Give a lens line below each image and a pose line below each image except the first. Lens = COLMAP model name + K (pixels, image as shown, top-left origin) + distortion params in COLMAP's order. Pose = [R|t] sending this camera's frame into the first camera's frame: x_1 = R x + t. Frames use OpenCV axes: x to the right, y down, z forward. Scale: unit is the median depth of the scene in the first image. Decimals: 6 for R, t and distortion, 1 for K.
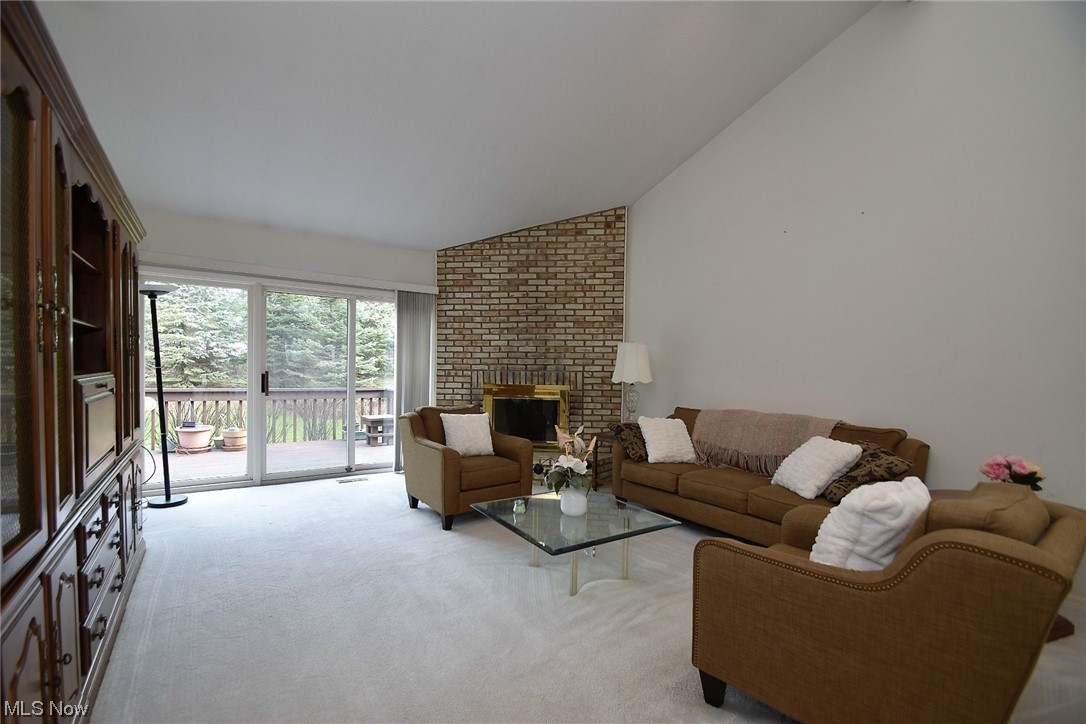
lens RADIAL K [[481.7, 0, 523.1], [0, 481.7, 379.8], [0, 0, 1]] dist [-0.002482, -0.000087]
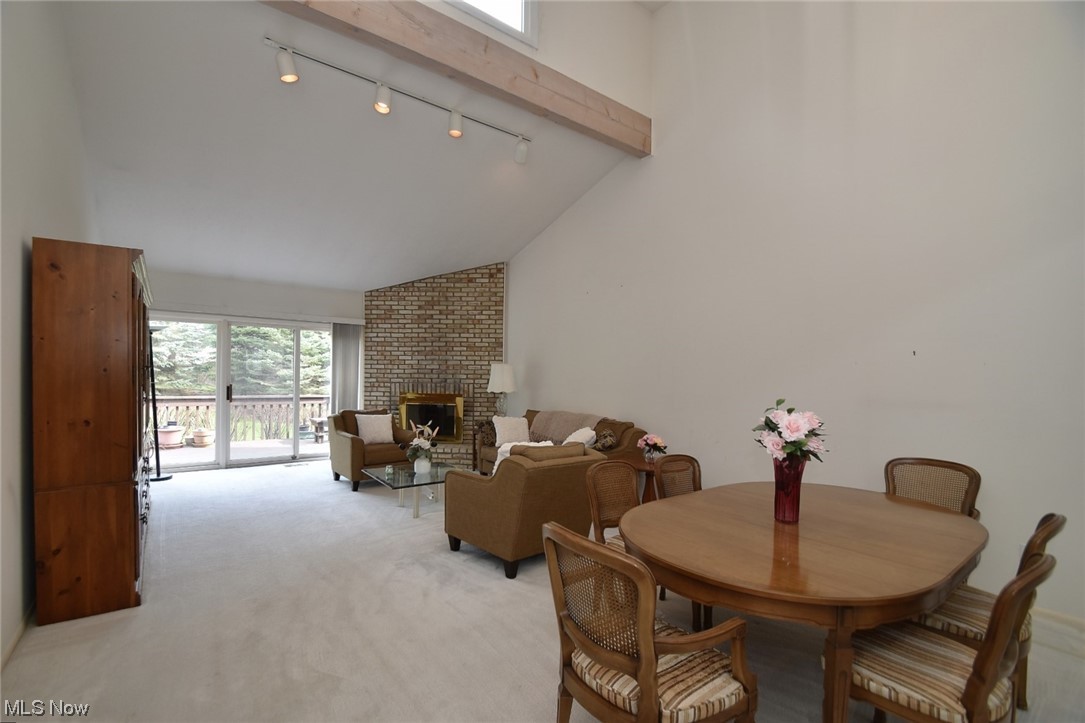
lens RADIAL K [[481.2, 0, 522.6], [0, 481.2, 379.2], [0, 0, 1]] dist [-0.002482, -0.000087]
pose [[0.998166, 0.000461, 0.060530, 0.179251], [0.000246, 0.999932, -0.011676, -0.013524], [-0.060532, 0.011669, 0.998098, -0.349682]]
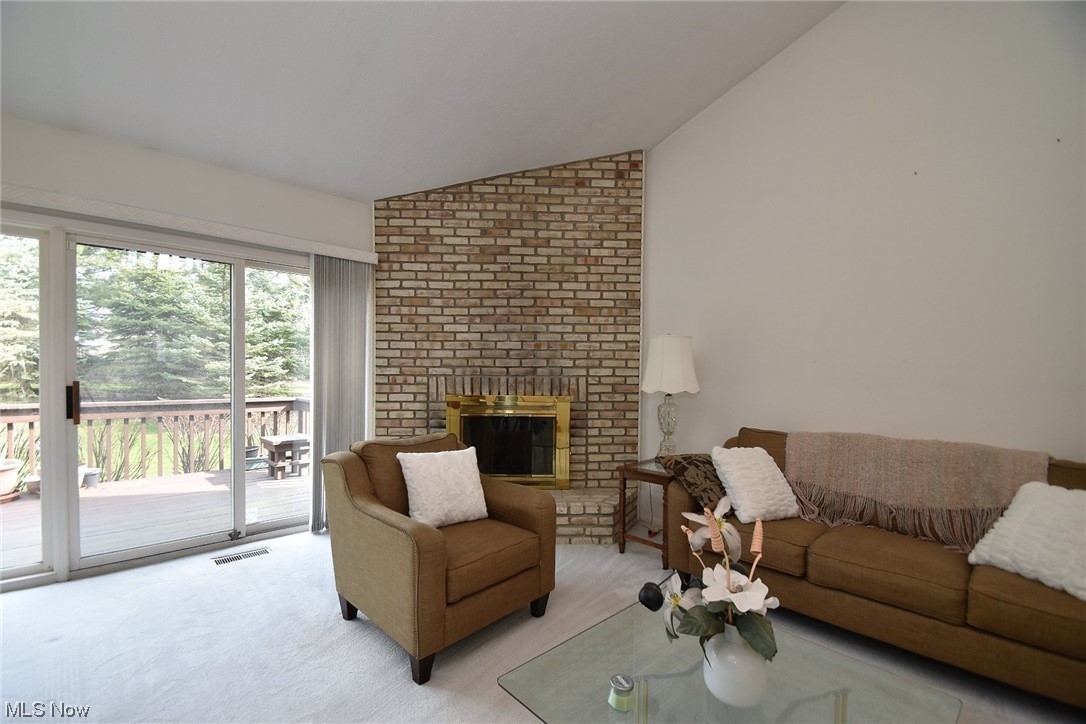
lens RADIAL K [[486.3, 0, 528.6], [0, 486.3, 379.1], [0, 0, 1]] dist [0.009079, -0.014070]
pose [[0.985875, -0.008892, 0.167245, -0.084125], [0.009152, 0.999958, -0.000788, -0.013004], [-0.167231, 0.002307, 0.985915, 0.293552]]
